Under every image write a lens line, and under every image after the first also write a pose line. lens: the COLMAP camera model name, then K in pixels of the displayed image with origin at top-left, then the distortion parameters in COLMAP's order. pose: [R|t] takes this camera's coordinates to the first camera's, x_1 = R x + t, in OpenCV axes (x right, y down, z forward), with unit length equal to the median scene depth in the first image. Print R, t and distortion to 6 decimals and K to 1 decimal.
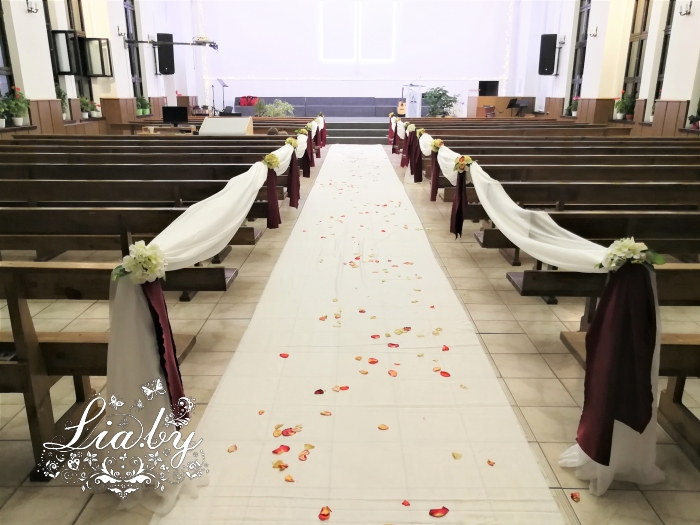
lens RADIAL K [[554.0, 0, 350.0], [0, 554.0, 262.5], [0, 0, 1]] dist [0.004543, 0.005916]
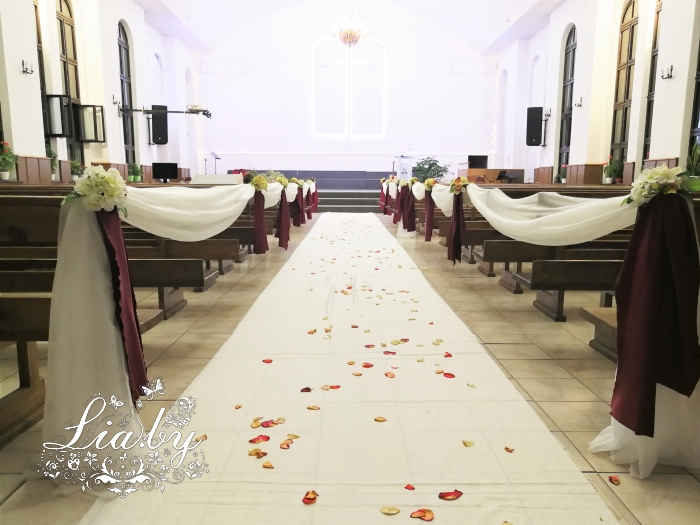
lens RADIAL K [[556.0, 0, 350.5], [0, 556.0, 280.5], [0, 0, 1]] dist [0.000199, 0.006200]
pose [[0.999871, -0.000003, 0.016067, 0.000078], [0.002022, 0.992071, -0.125660, 0.093063], [-0.015939, 0.125676, 0.991943, 0.059666]]
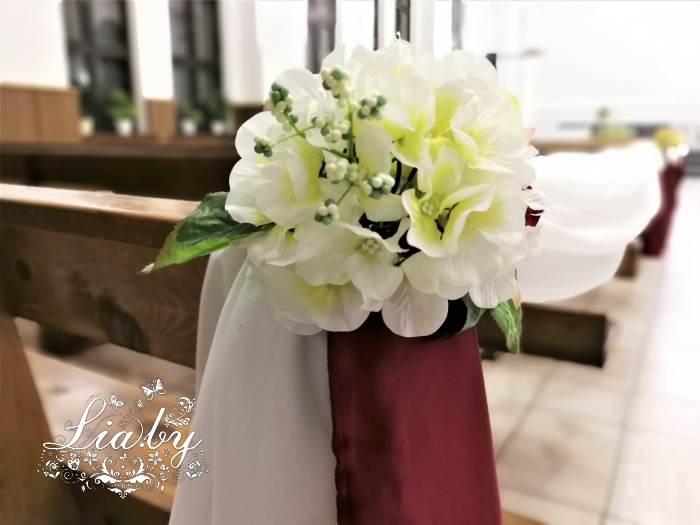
lens RADIAL K [[554.0, 0, 350.0], [0, 554.0, 262.5], [0, 0, 1]] dist [0.004543, 0.005916]
pose [[0.862765, 0.097533, -0.496108, -0.115254], [-0.136337, 0.989750, -0.042519, 0.010034], [0.486876, 0.104322, 0.867219, 0.329318]]
